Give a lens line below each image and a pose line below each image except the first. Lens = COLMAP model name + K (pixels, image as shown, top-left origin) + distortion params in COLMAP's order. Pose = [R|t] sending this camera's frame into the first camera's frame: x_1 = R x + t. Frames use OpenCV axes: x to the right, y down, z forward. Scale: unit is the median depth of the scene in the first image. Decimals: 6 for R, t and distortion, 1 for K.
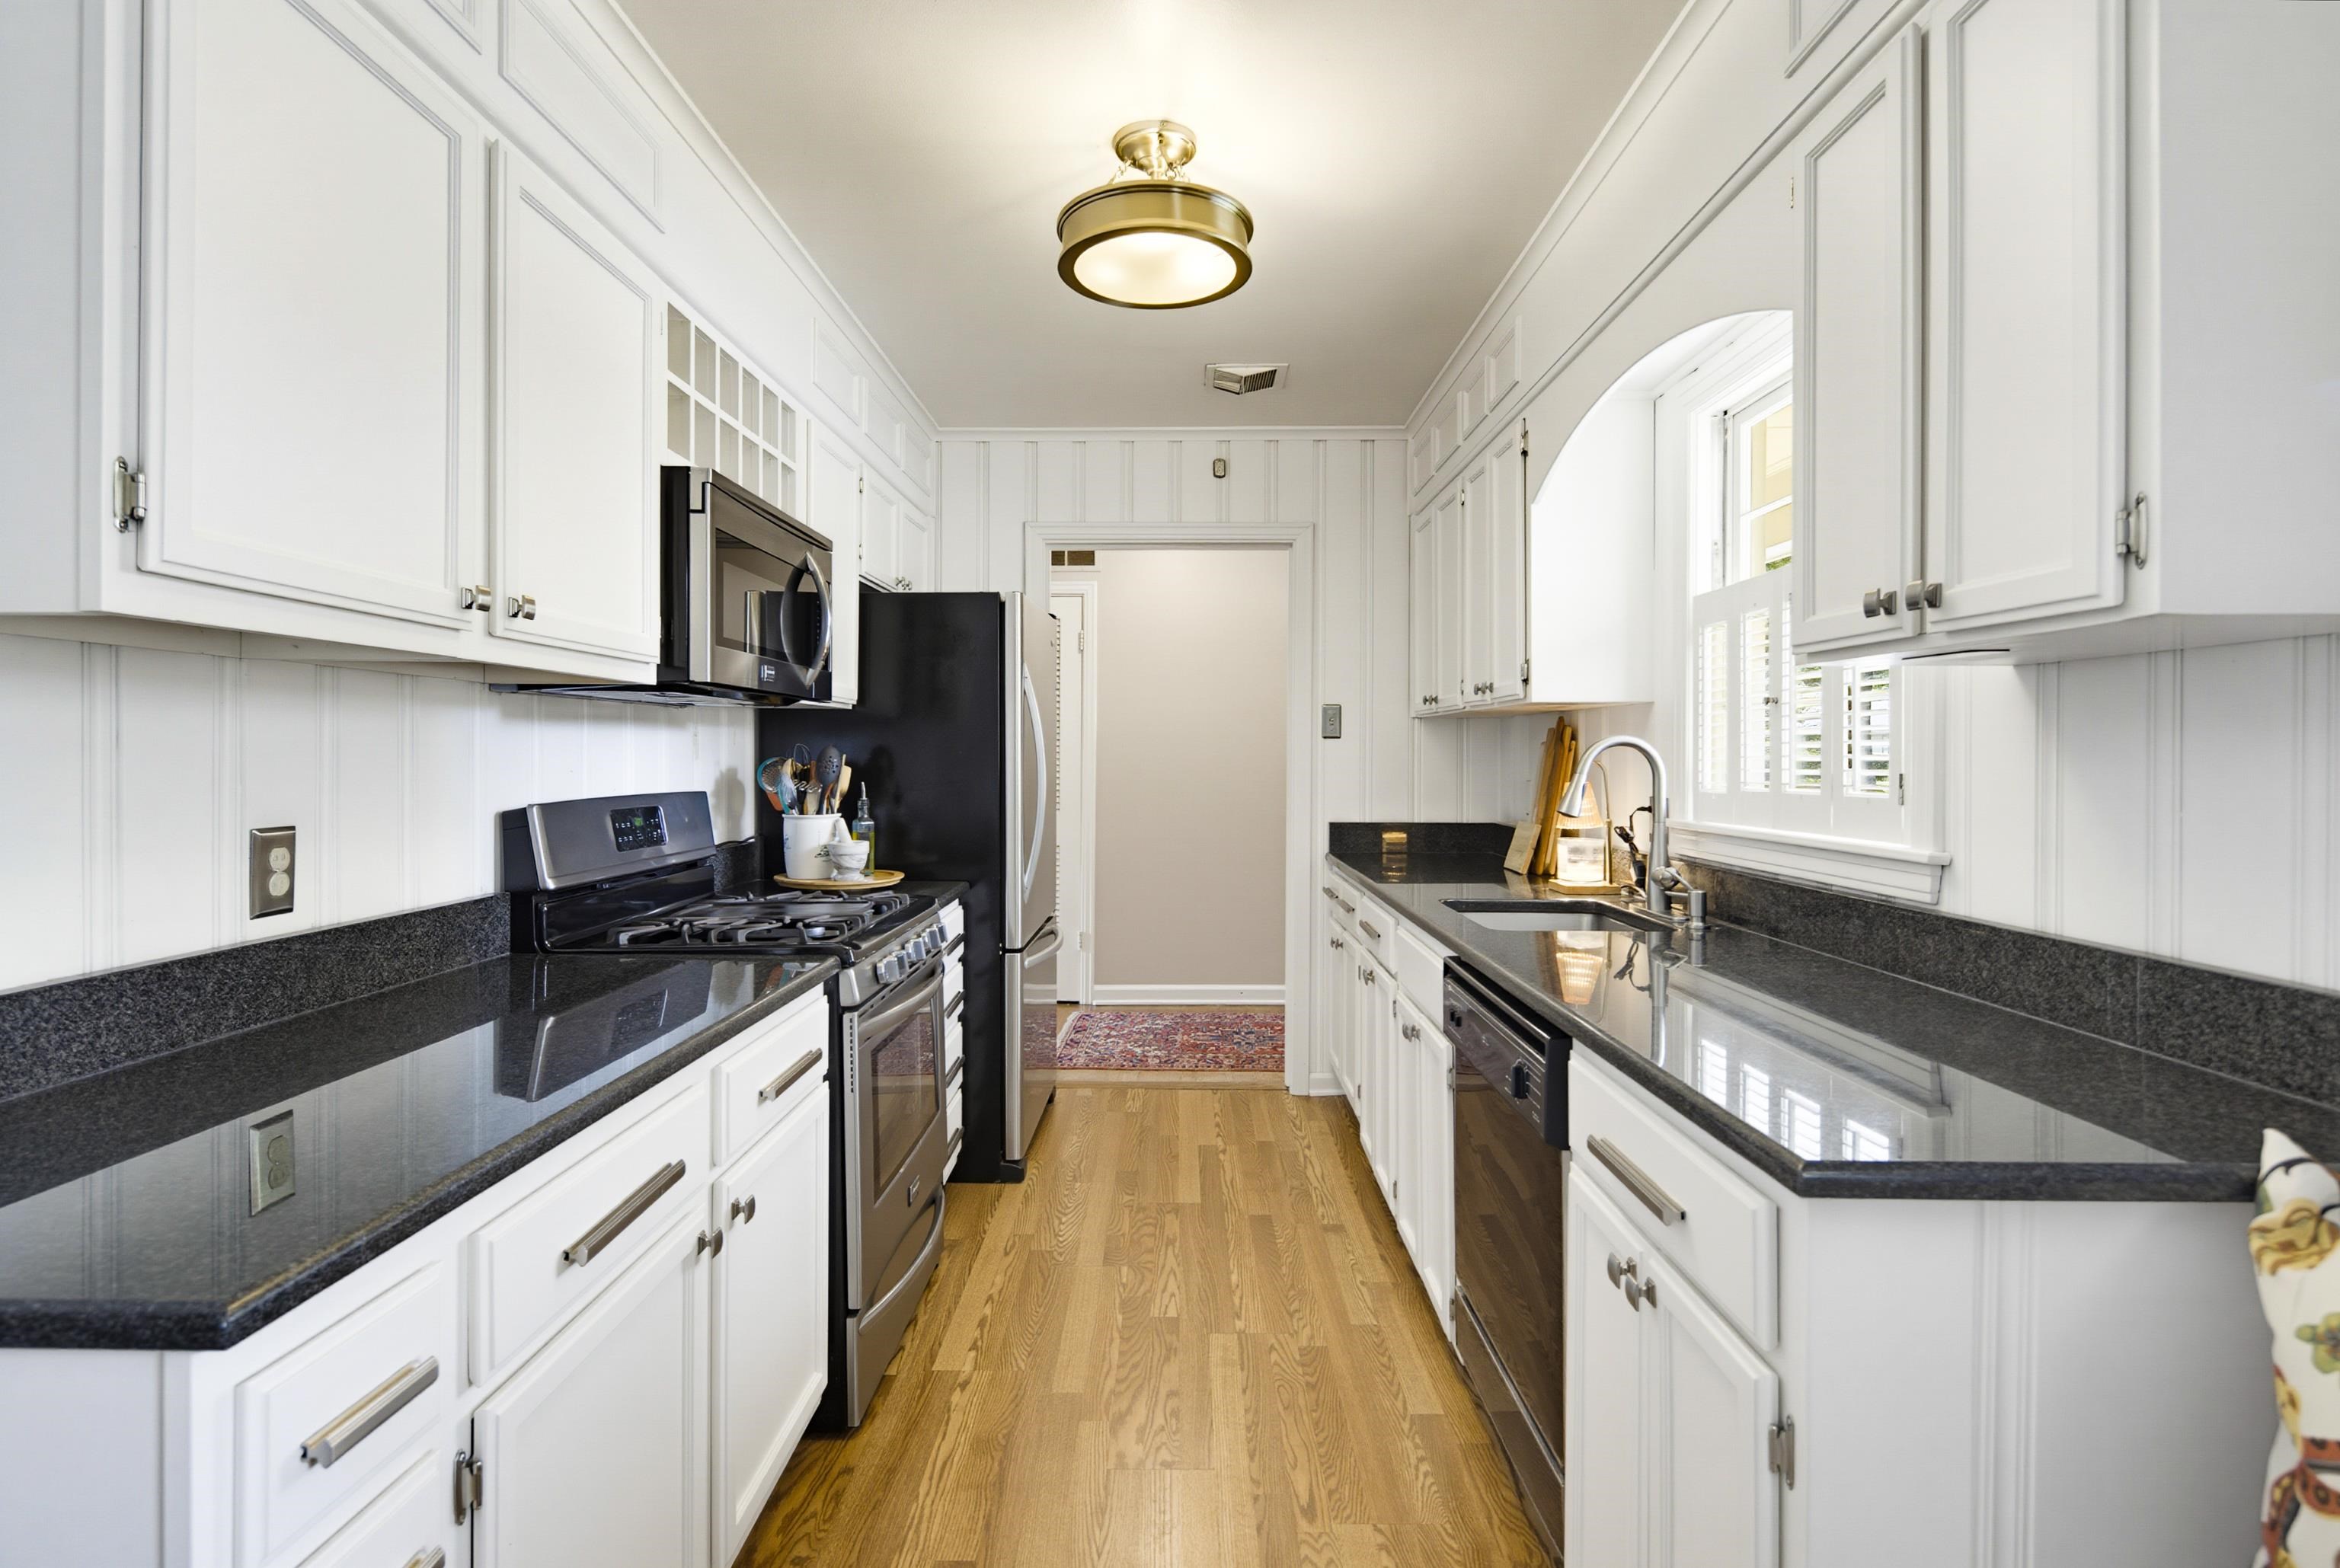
lens RADIAL K [[1116.8, 0, 1181.8], [0, 1116.8, 757.5], [0, 0, 1]] dist [0.002376, -0.003283]
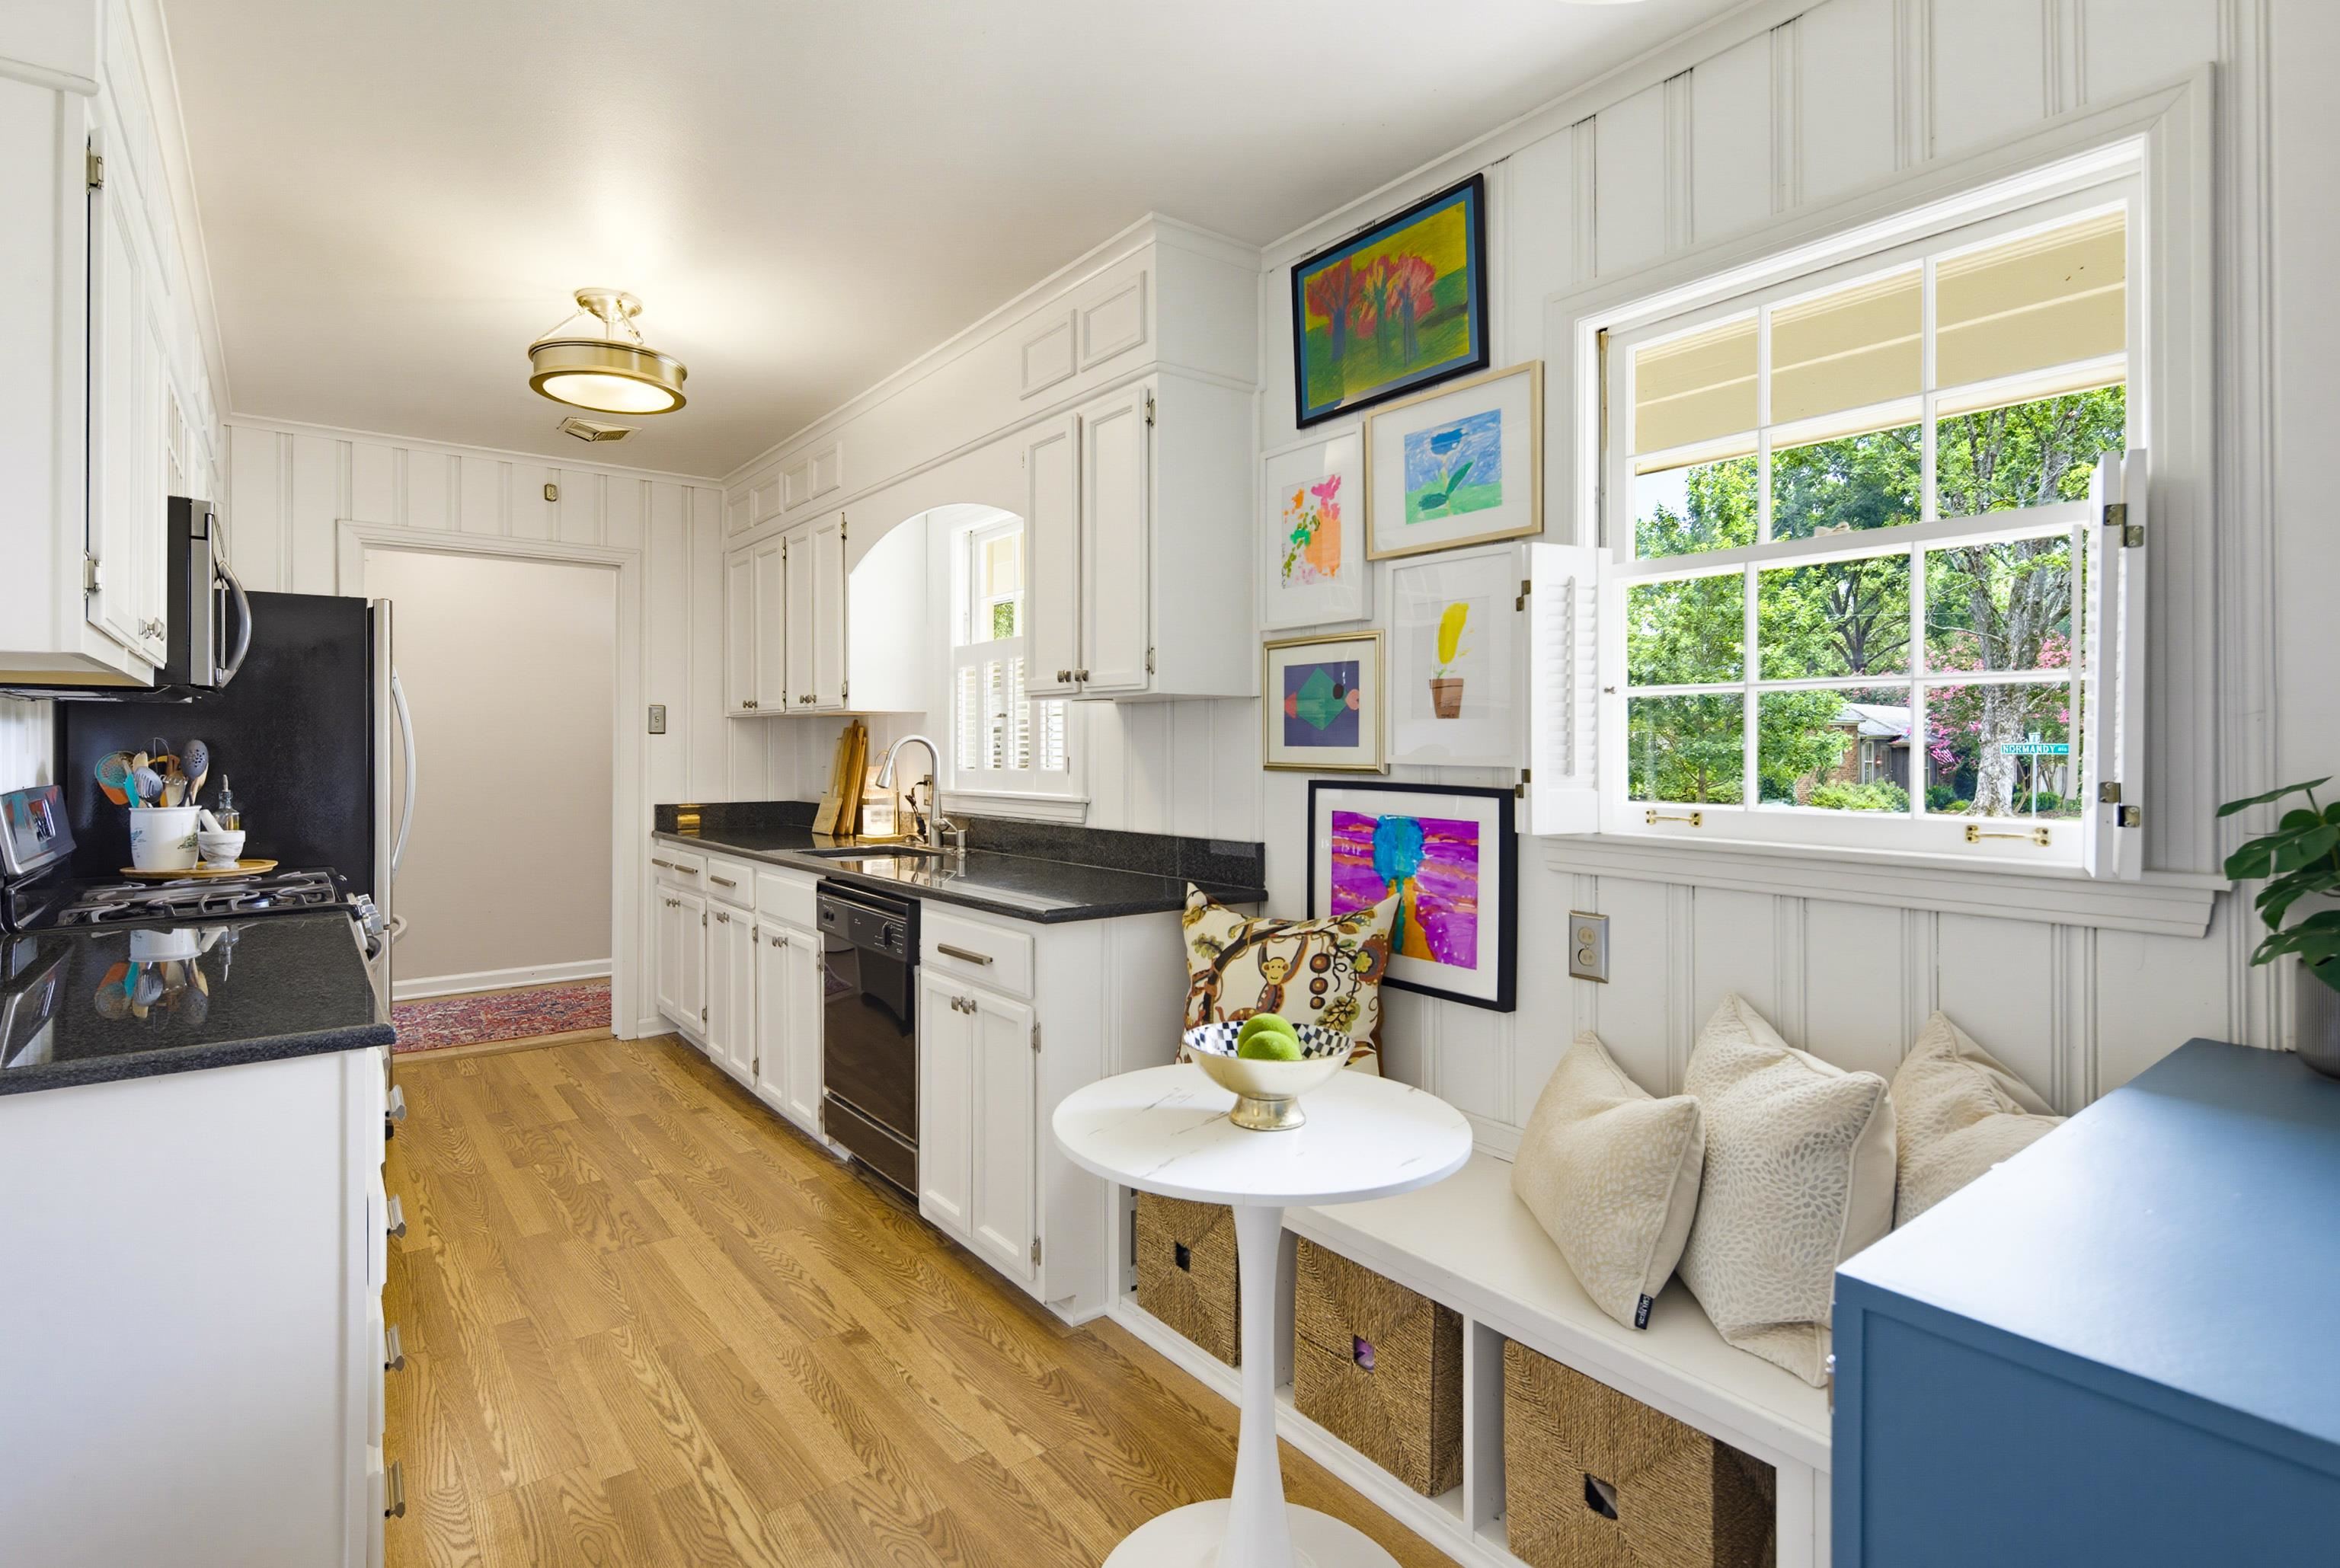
lens RADIAL K [[1116.8, 0, 1159.0], [0, 1116.8, 749.7], [0, 0, 1]] dist [0.002376, -0.003283]
pose [[0.783116, -0.003121, 0.621868, -0.272002], [0.003460, 0.999994, 0.000662, 0.001175], [-0.621866, 0.001633, 0.783122, -0.380529]]
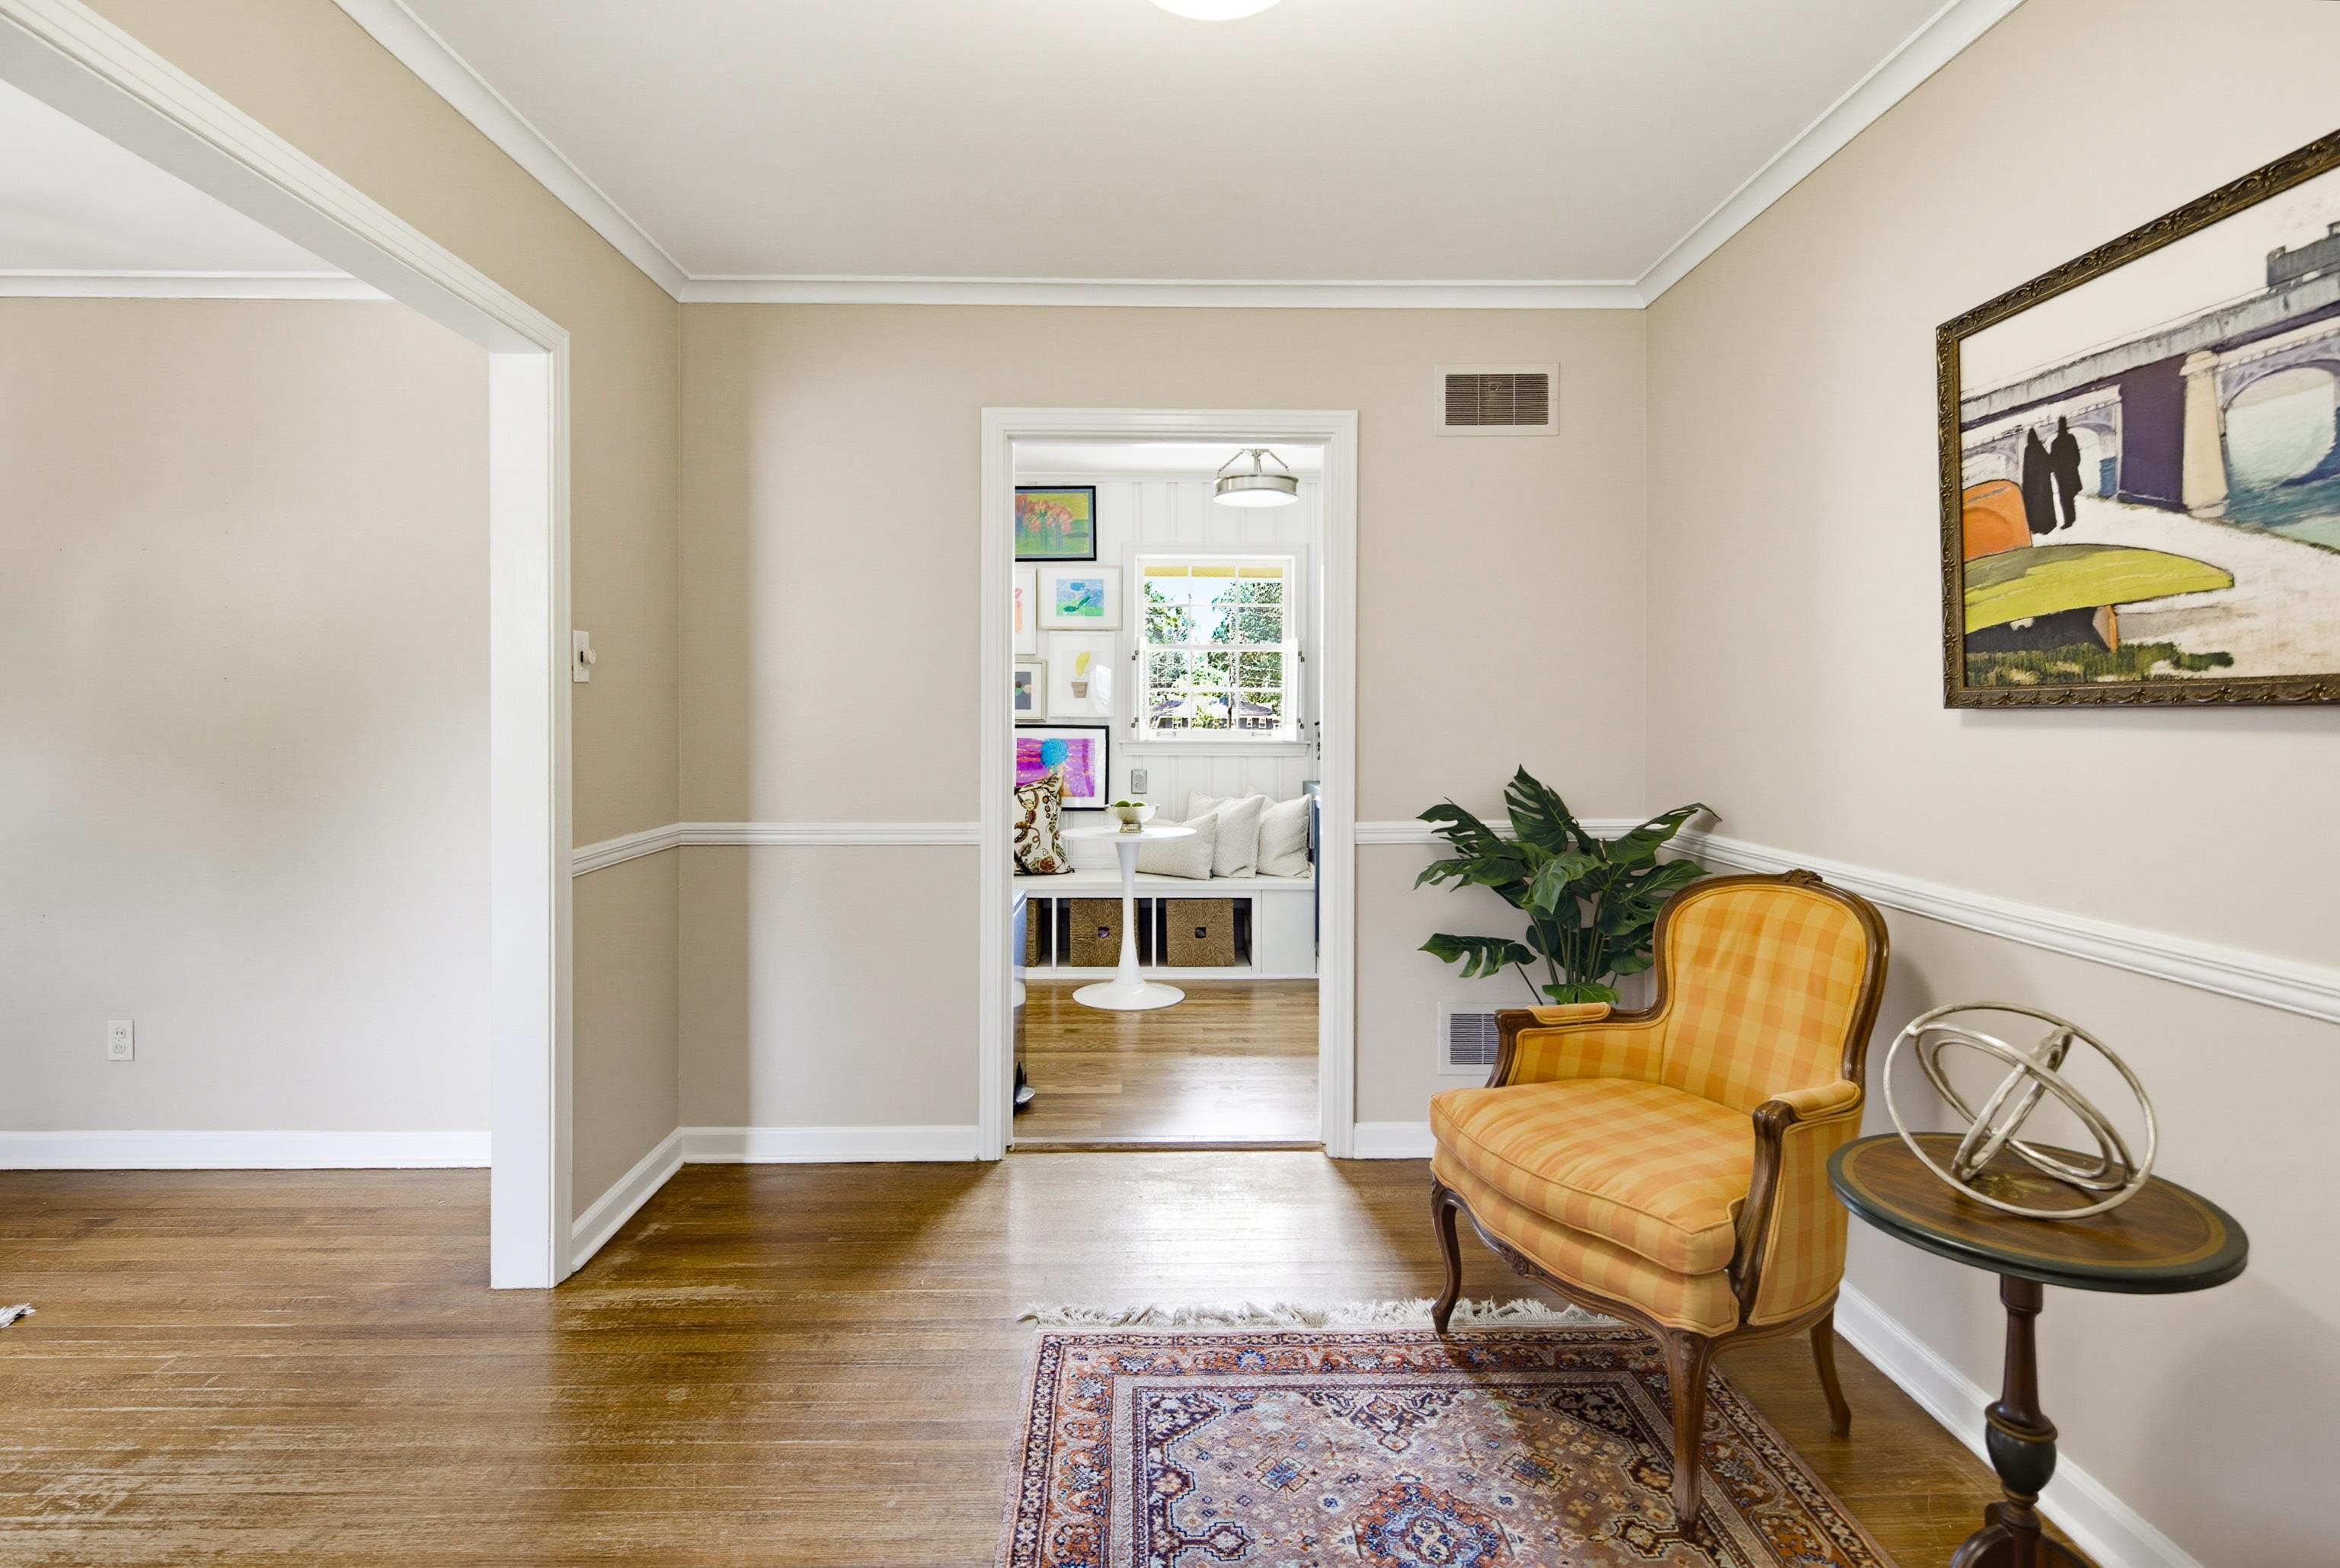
lens RADIAL K [[1116.8, 0, 1160.2], [0, 1116.8, 702.0], [0, 0, 1]] dist [0.002376, -0.003283]
pose [[-0.027388, -0.005527, 0.999610, -1.683758], [0.000846, 0.999984, 0.005552, -0.025425], [-0.999625, 0.000998, -0.027383, 0.052544]]
